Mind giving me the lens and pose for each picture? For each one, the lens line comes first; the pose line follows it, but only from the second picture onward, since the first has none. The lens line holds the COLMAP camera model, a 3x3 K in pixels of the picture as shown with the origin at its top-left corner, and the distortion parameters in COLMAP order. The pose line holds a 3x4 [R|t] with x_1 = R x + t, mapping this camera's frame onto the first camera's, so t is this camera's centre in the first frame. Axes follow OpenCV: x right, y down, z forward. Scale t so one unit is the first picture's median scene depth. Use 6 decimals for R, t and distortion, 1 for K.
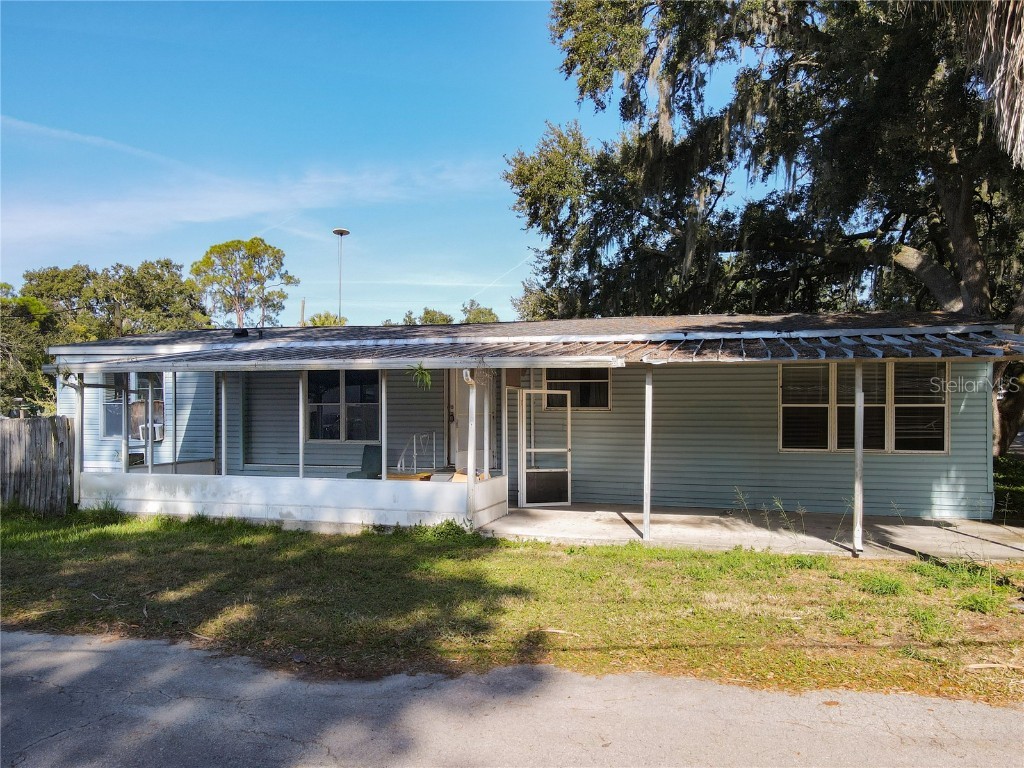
lens RADIAL K [[762.7, 0, 508.6], [0, 762.7, 409.8], [0, 0, 1]] dist [0.007040, 0.012195]
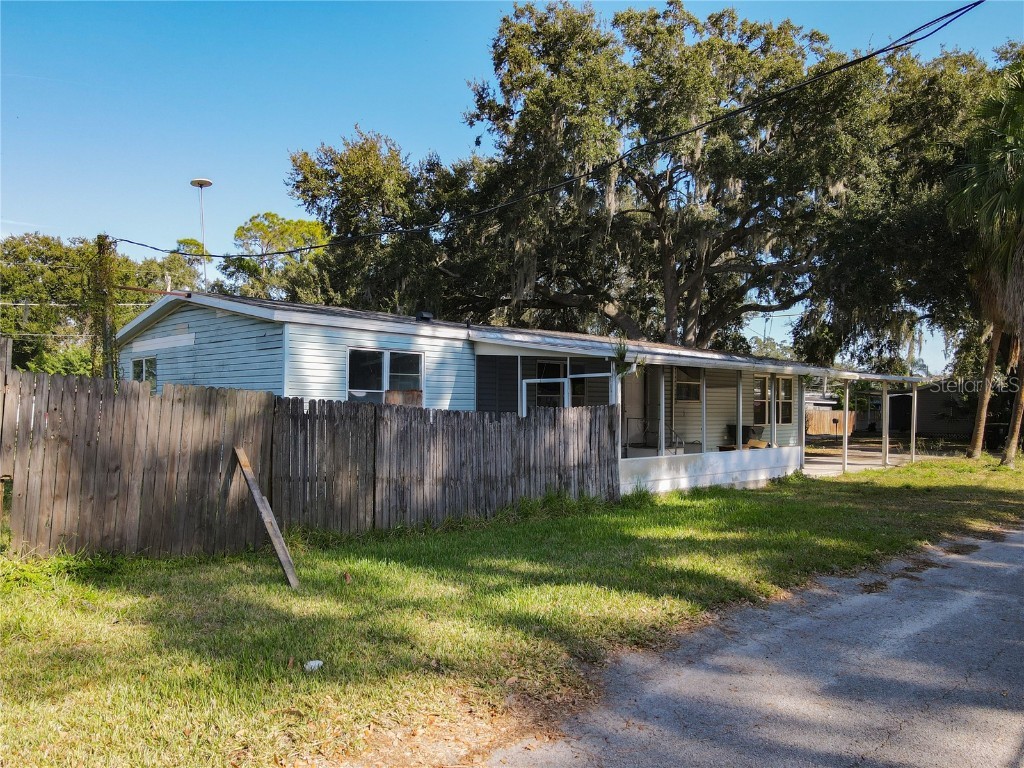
lens RADIAL K [[762.7, 0, 508.6], [0, 762.7, 409.8], [0, 0, 1]] dist [0.007040, 0.012195]
pose [[0.507338, -0.001565, 0.861746, -1.462974], [0.000034, 0.999998, 0.001796, 0.013069], [-0.861747, -0.000882, 0.507338, 0.592743]]
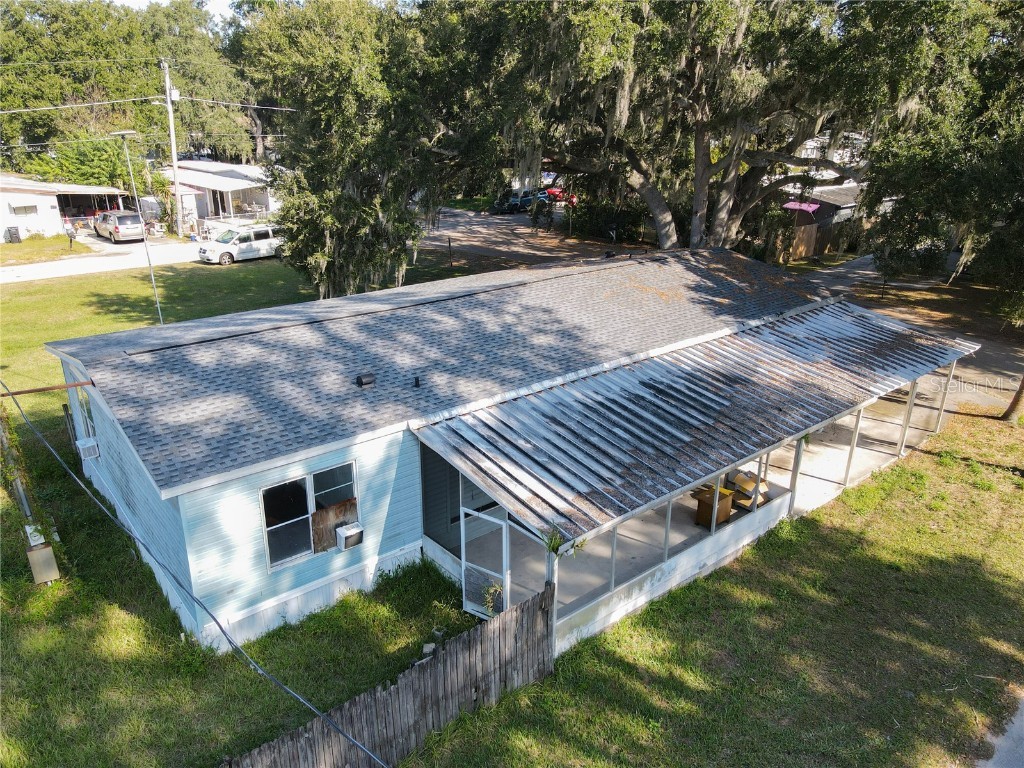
lens RADIAL K [[756.3, 0, 505.3], [0, 756.3, 385.1], [0, 0, 1]] dist [0.011238, 0.007205]
pose [[0.574070, -0.282998, 0.768346, -1.187135], [0.000986, 0.938612, 0.344974, -0.503165], [-0.818806, -0.197281, 0.539108, 0.588518]]
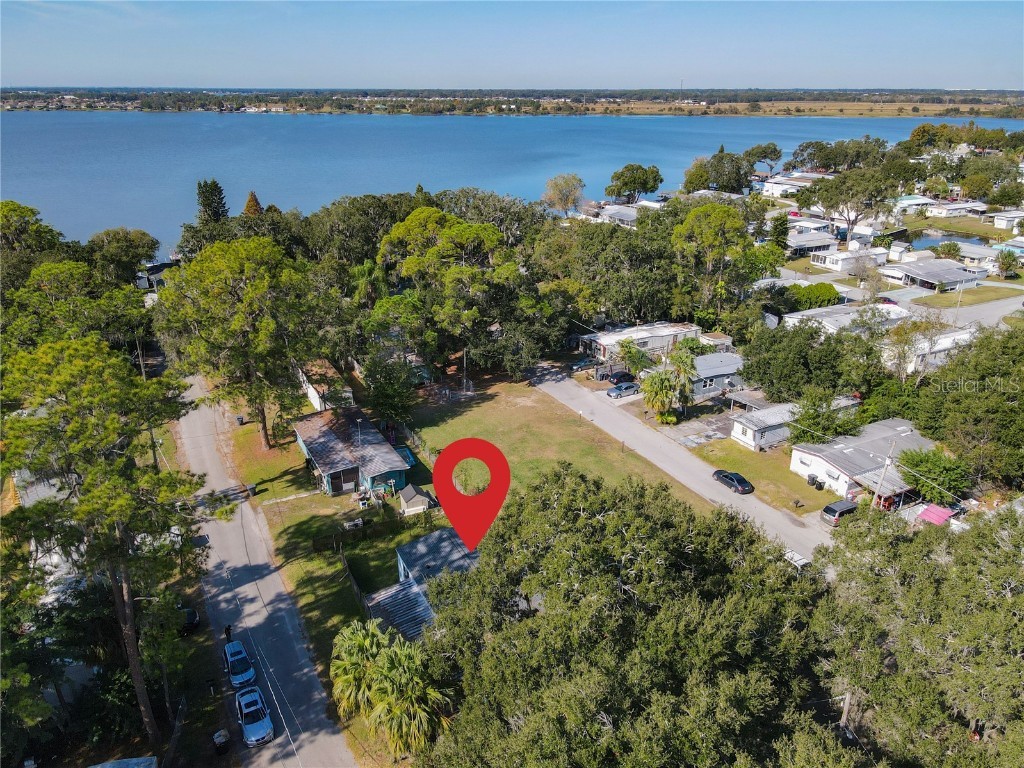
lens RADIAL K [[756.3, 0, 505.3], [0, 756.3, 385.1], [0, 0, 1]] dist [0.011238, 0.007205]
pose [[0.660002, 0.276200, -0.698649, 2.826354], [-0.004208, 0.931310, 0.364204, -2.894970], [0.751252, -0.237435, 0.615829, -0.908956]]
